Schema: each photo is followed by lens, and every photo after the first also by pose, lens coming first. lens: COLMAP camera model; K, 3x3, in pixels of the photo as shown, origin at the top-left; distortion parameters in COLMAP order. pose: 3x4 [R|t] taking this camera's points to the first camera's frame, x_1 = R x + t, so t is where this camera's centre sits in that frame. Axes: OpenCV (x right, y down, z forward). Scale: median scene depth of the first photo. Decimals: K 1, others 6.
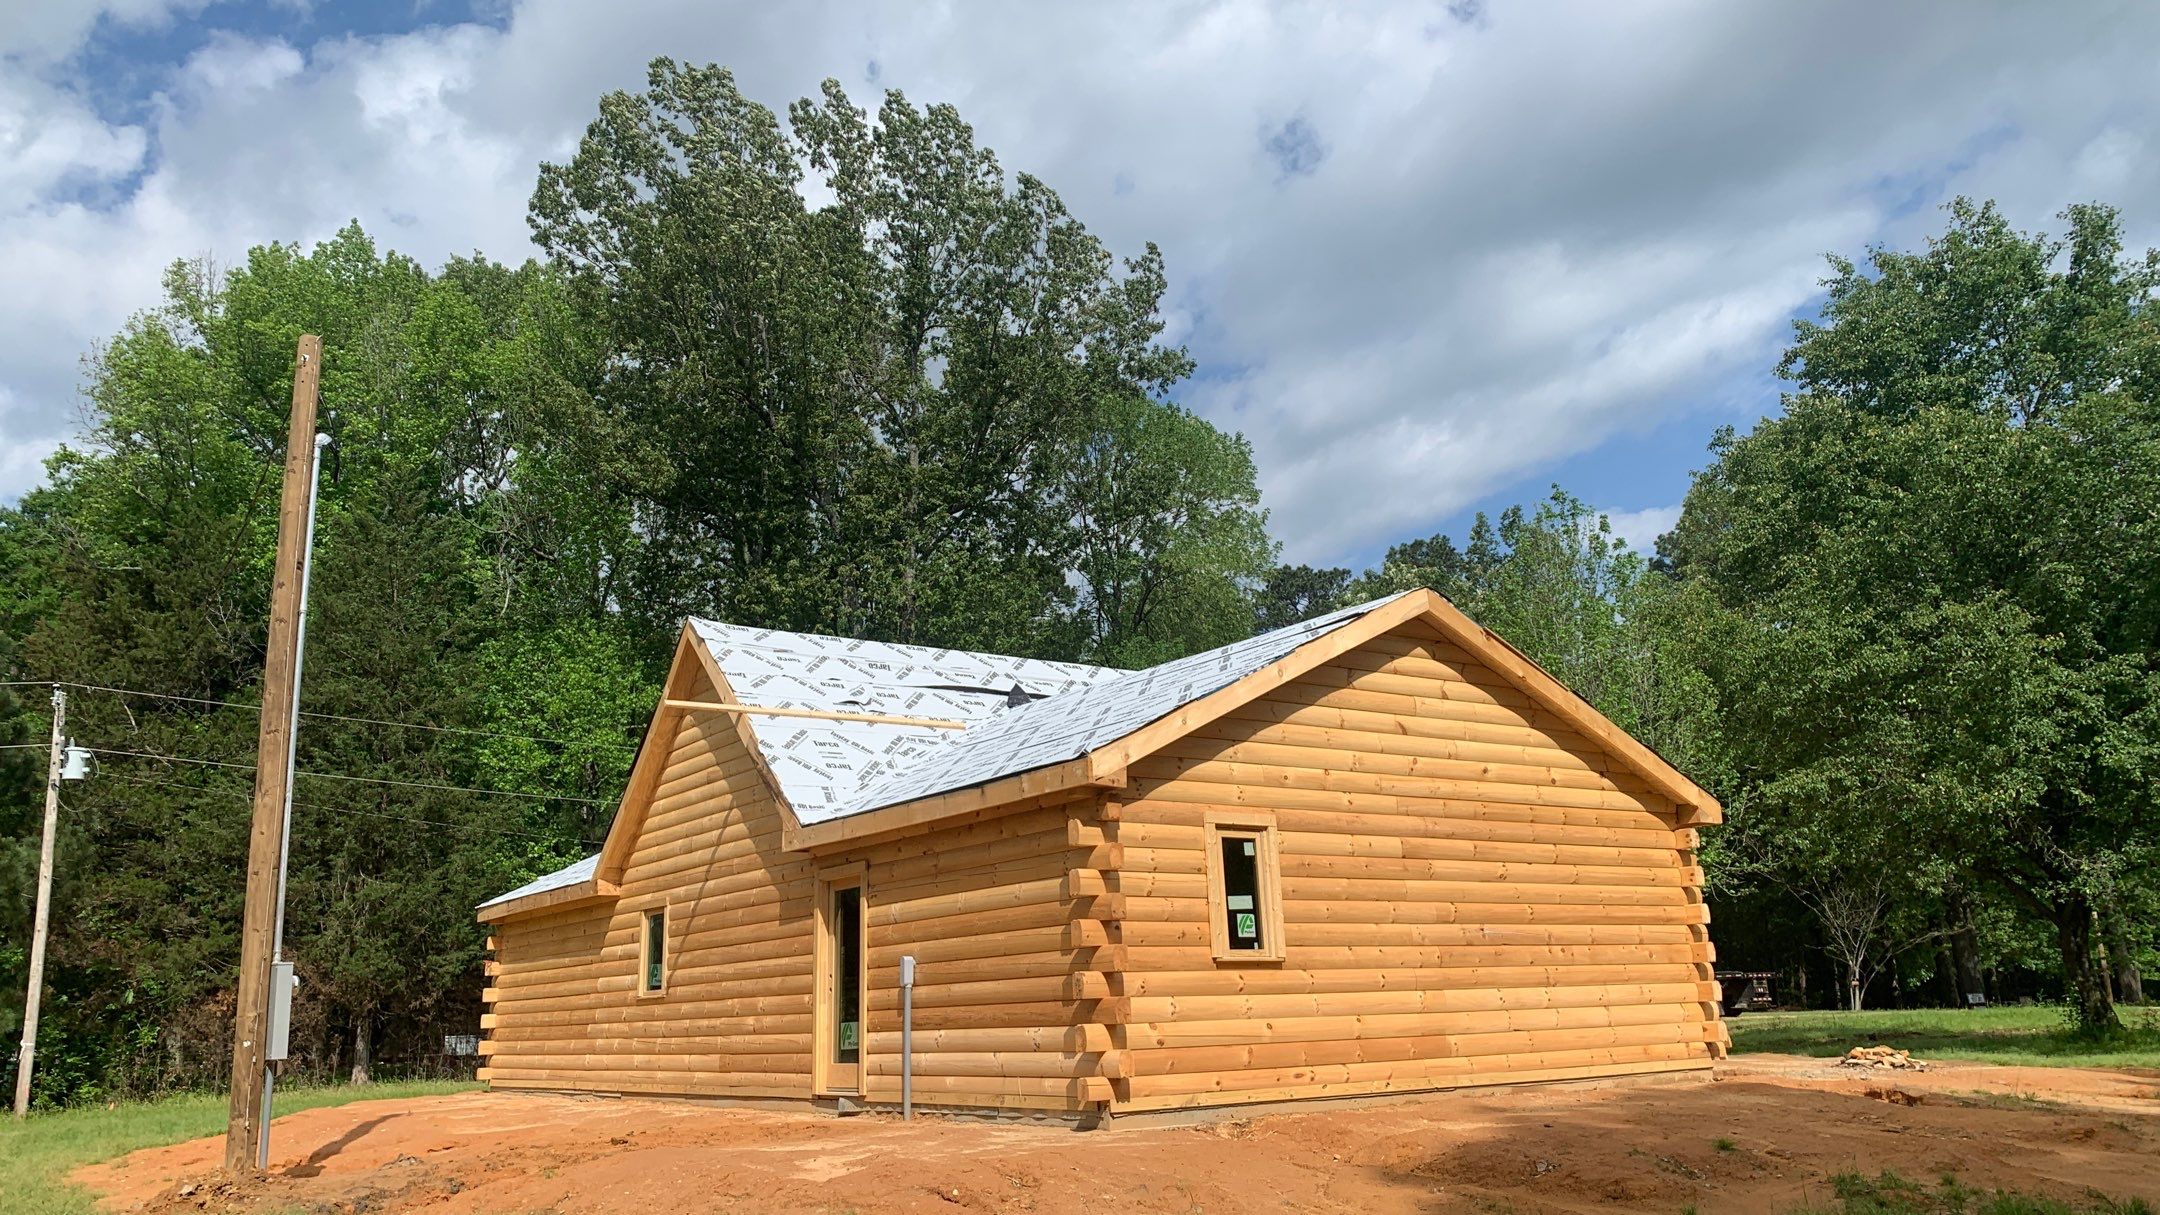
lens RADIAL K [[1638.9, 0, 1080.0], [0, 1638.9, 607.5], [0, 0, 1]] dist [0.005731, 0.003857]
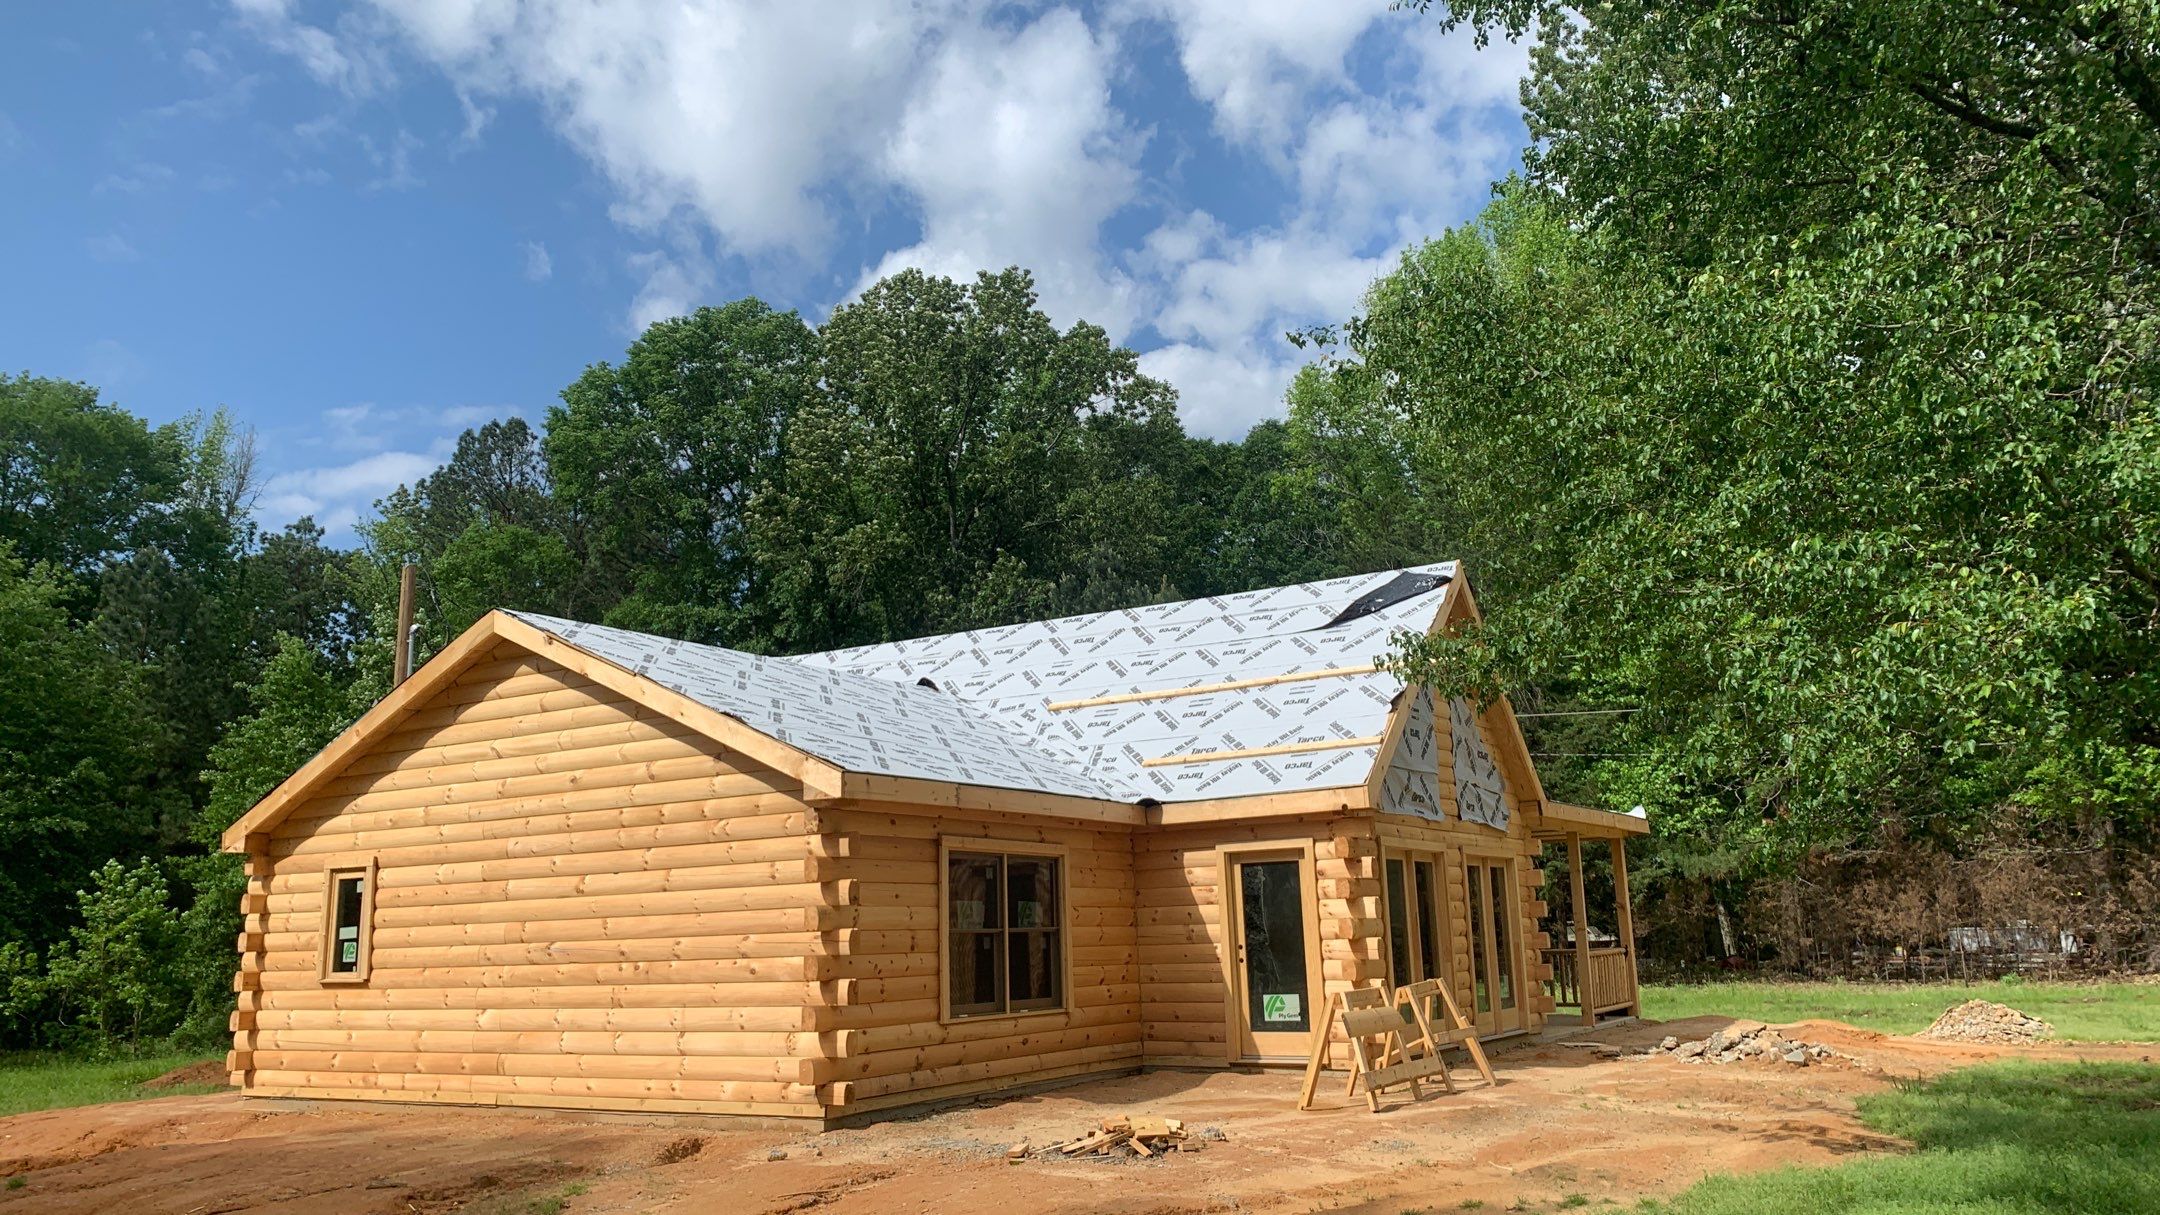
lens RADIAL K [[1638.9, 0, 1080.0], [0, 1638.9, 607.5], [0, 0, 1]] dist [0.005731, 0.003857]
pose [[0.385214, -0.159179, -0.908995, 1.416606], [0.240690, 0.968248, -0.067556, 0.157501], [0.890886, -0.192762, 0.411296, 1.016107]]
